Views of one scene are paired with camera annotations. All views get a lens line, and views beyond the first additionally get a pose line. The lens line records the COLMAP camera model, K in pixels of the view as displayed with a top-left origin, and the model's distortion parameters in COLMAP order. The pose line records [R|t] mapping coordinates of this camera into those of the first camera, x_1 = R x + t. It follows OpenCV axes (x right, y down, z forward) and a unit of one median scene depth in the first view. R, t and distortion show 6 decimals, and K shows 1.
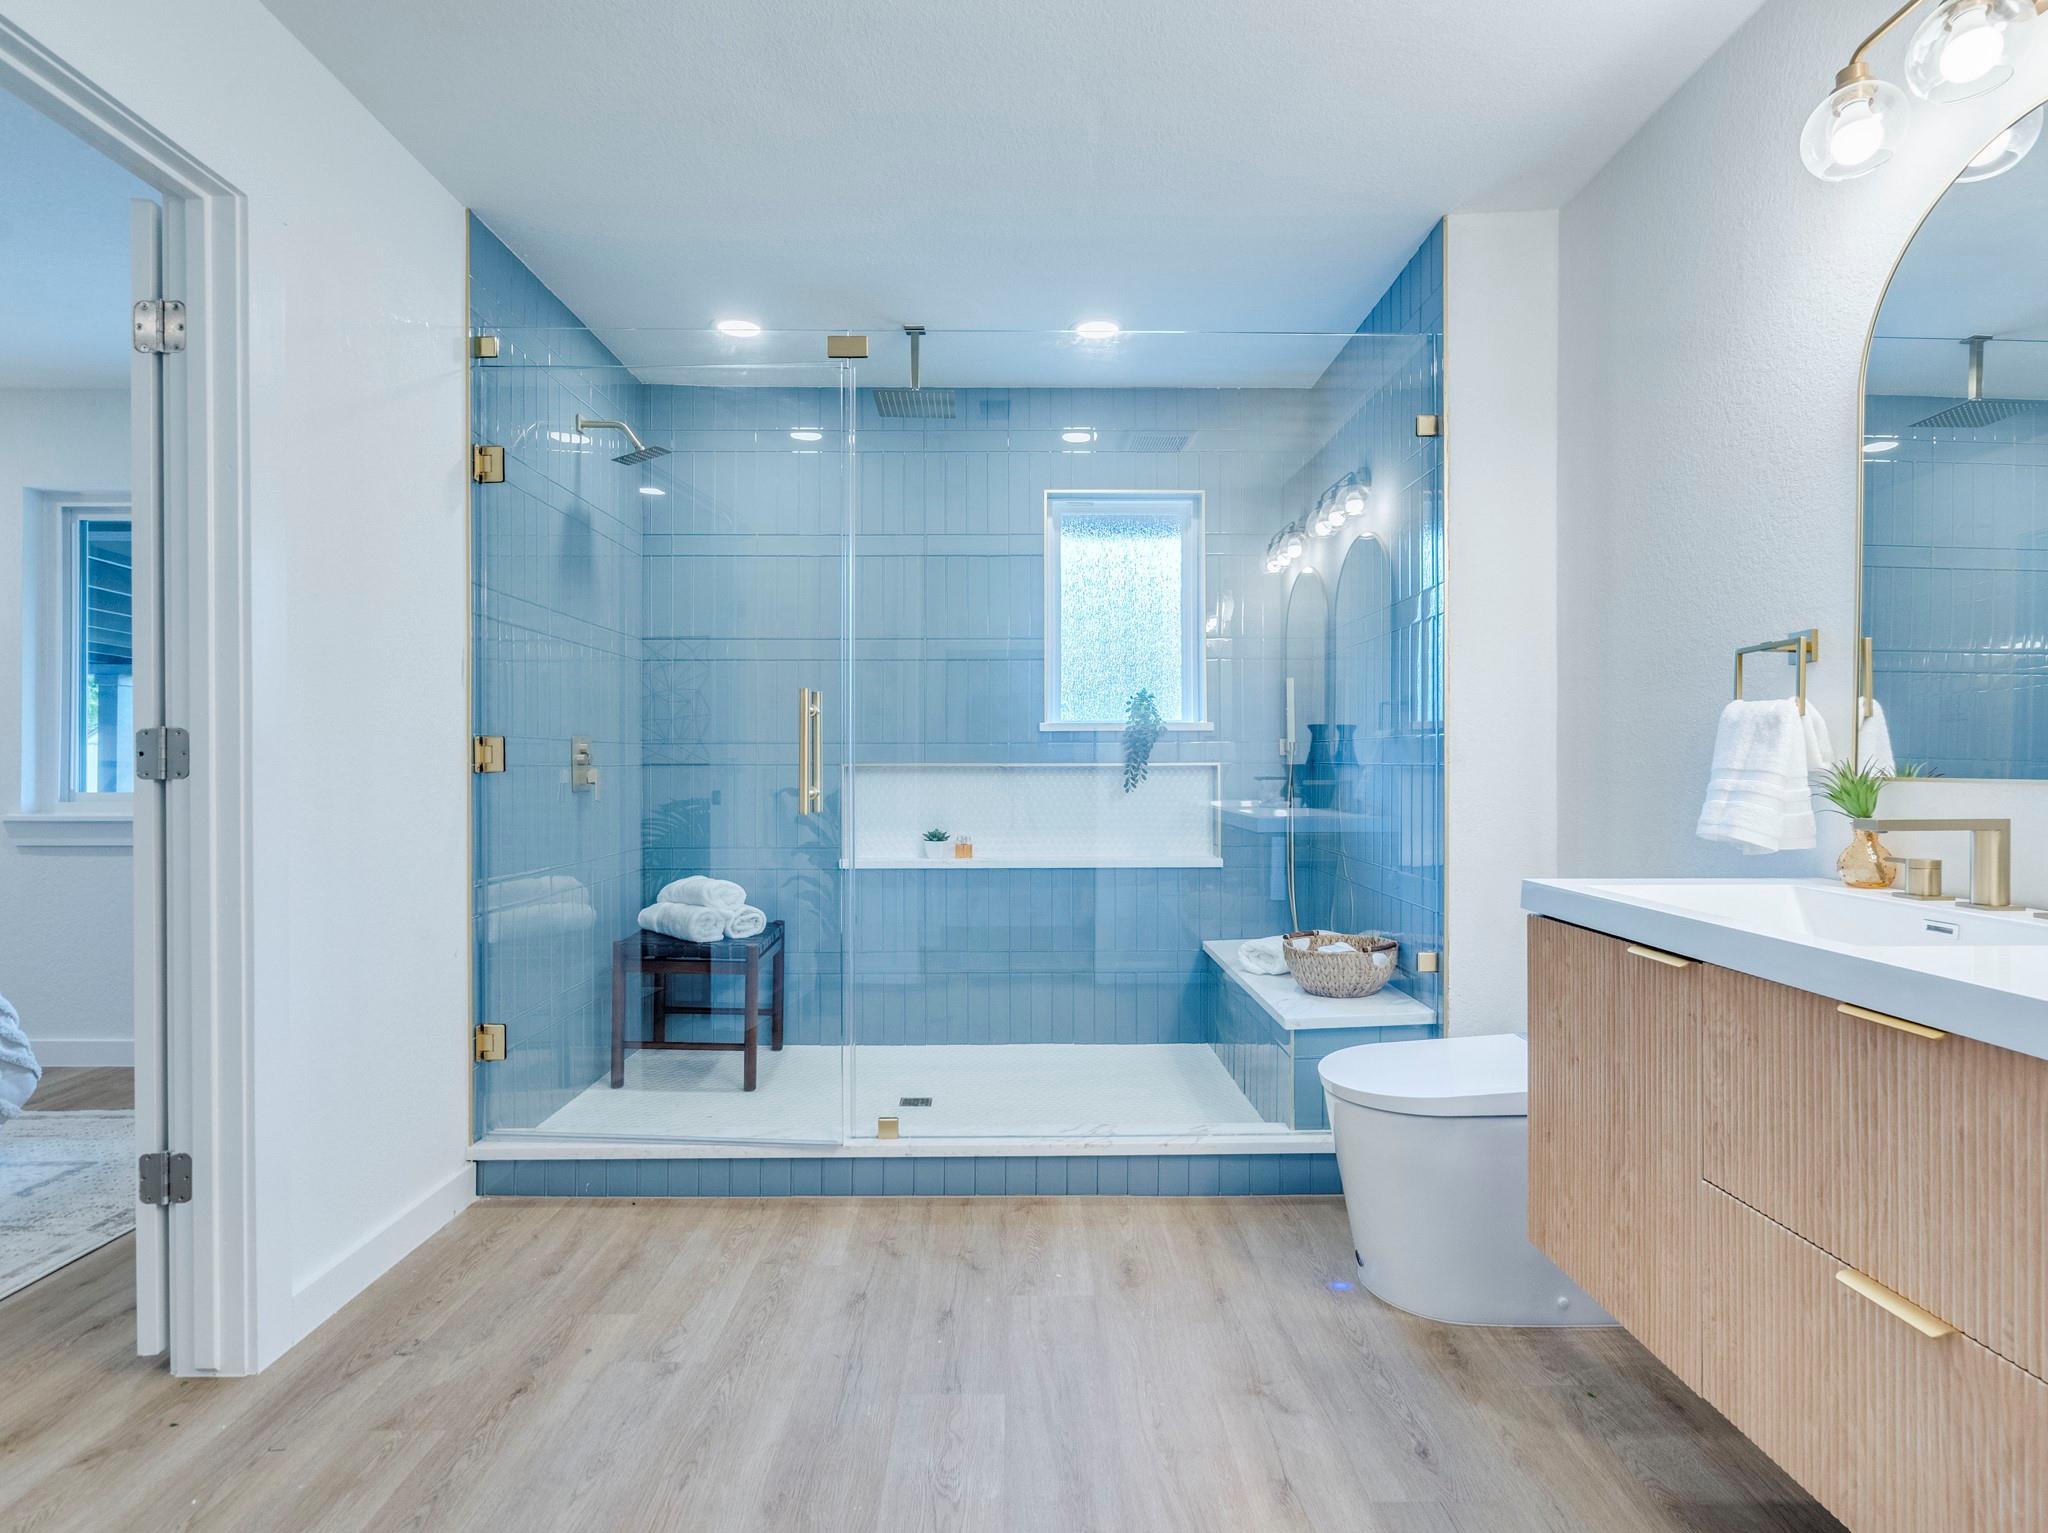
lens RADIAL K [[1071.2, 0, 1022.4], [0, 1071.2, 773.4], [0, 0, 1]] dist [-0.000963, 0.000106]
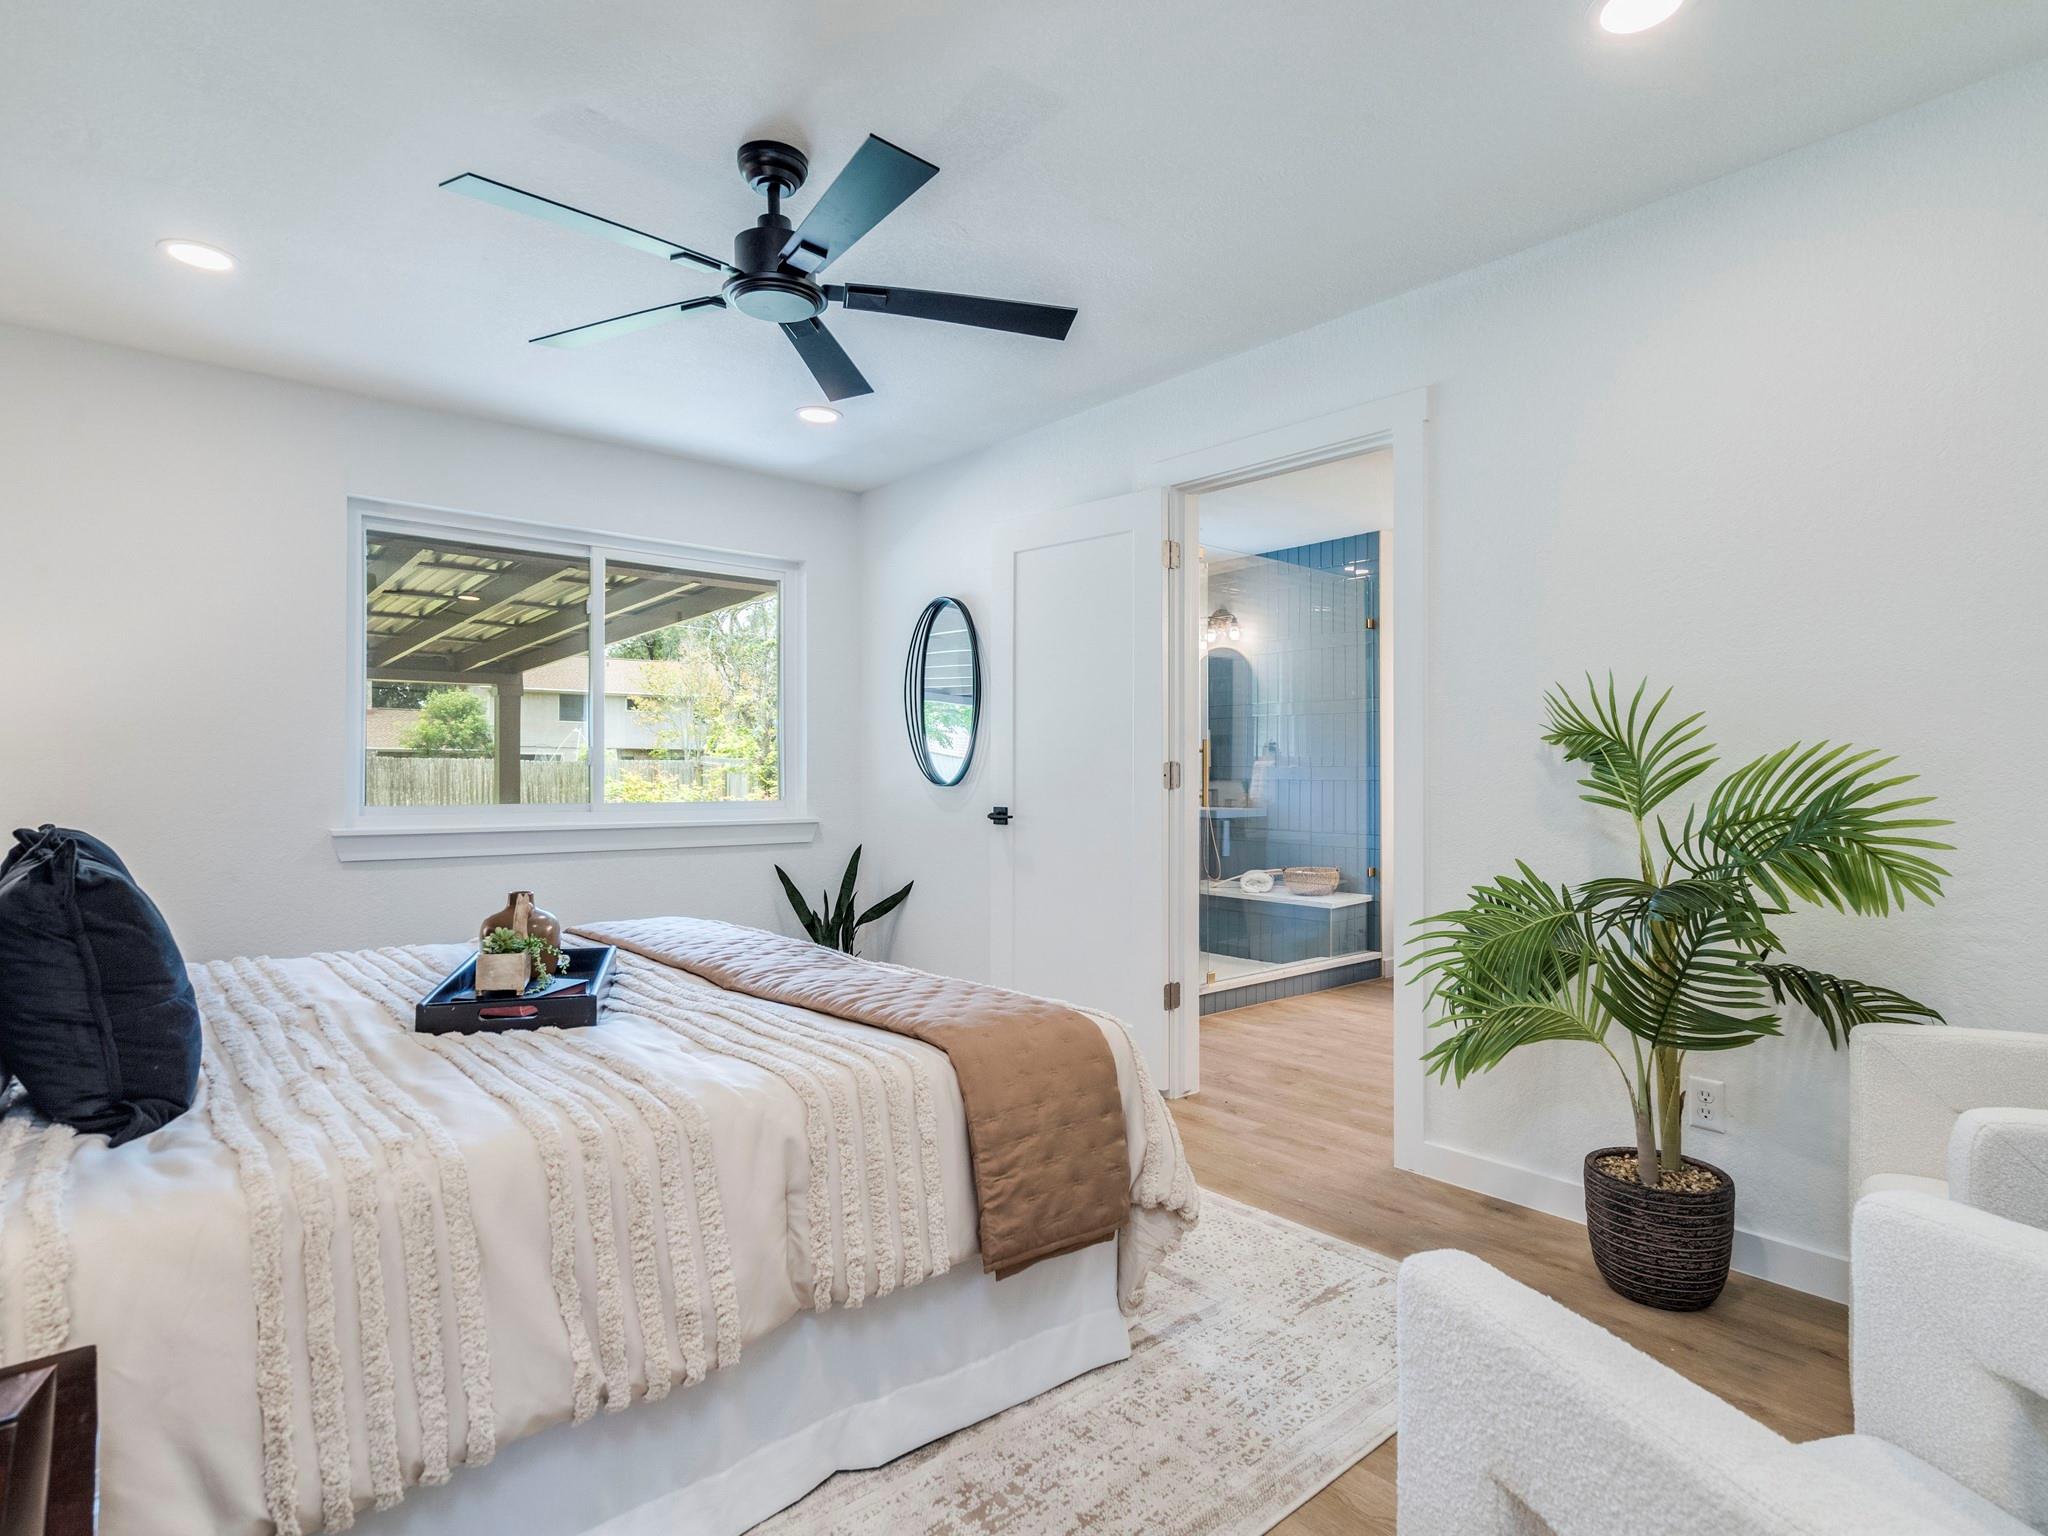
lens RADIAL K [[1071.2, 0, 1022.4], [0, 1071.2, 774.9], [0, 0, 1]] dist [-0.000963, 0.000106]
pose [[0.763901, 0.010891, 0.645242, -2.233233], [0.002251, 0.999807, -0.019540, 0.010988], [-0.645330, 0.016379, 0.763729, -0.317514]]
